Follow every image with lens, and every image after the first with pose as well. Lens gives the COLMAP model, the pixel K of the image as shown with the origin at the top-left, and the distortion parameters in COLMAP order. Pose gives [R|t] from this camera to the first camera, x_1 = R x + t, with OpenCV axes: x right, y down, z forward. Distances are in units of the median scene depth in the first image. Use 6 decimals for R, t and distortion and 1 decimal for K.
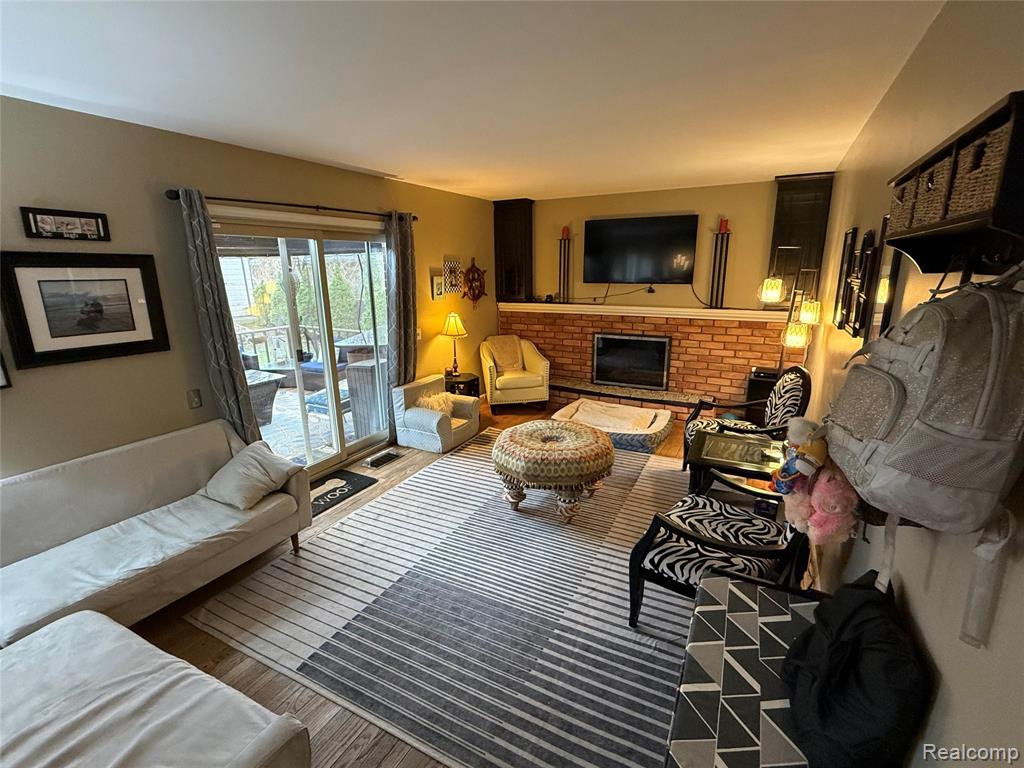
lens RADIAL K [[460.4, 0, 513.9], [0, 460.4, 388.6], [0, 0, 1]] dist [0.001265, -0.000545]
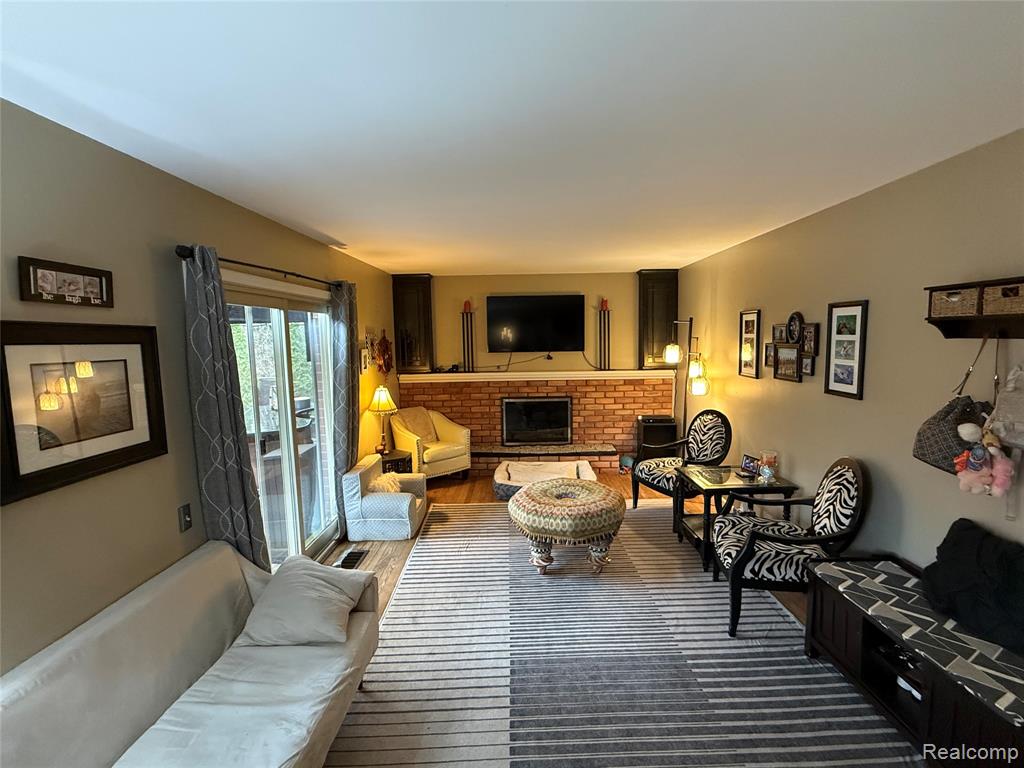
lens RADIAL K [[460.4, 0, 521.1], [0, 460.4, 387.9], [0, 0, 1]] dist [0.001265, -0.000545]
pose [[0.883582, -0.059304, 0.464506, -0.419233], [0.128234, 0.984673, -0.118212, -0.019646], [-0.450376, 0.164016, 0.877645, 0.066455]]
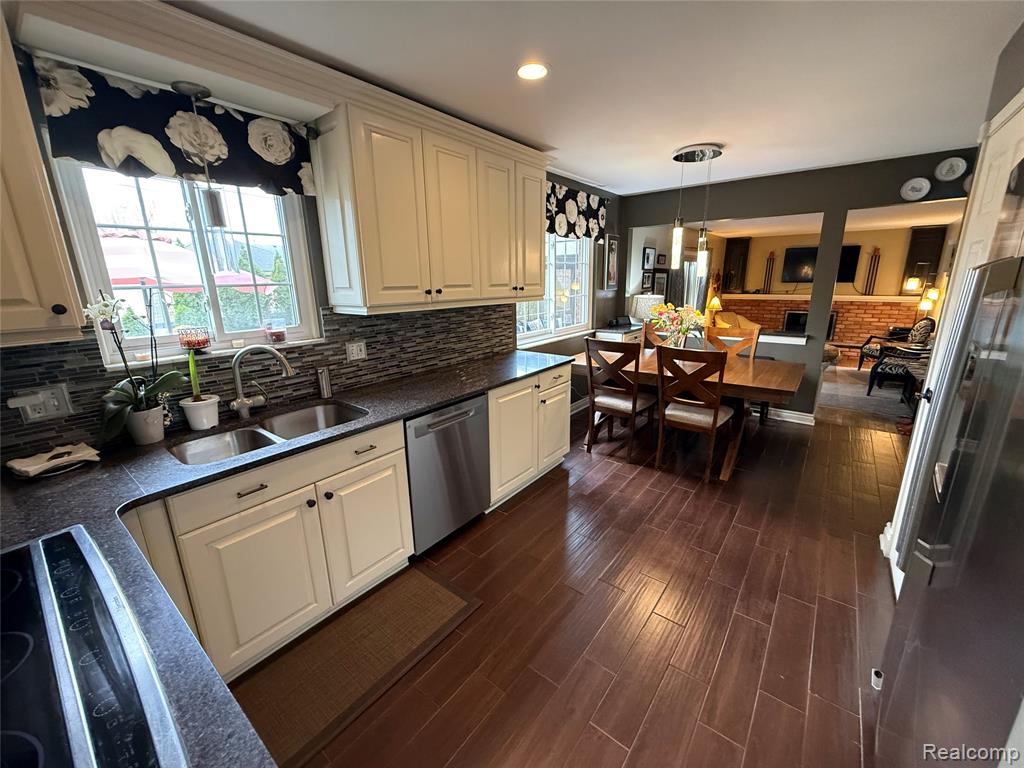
lens RADIAL K [[407.7, 0, 512.0], [0, 407.7, 381.5], [0, 0, 1]] dist [-0.004062, 0.000268]
pose [[0.983910, 0.036699, -0.174857, -0.893341], [-0.036926, 0.999316, 0.001956, 0.293936], [0.174809, 0.004533, 0.984592, -1.139948]]
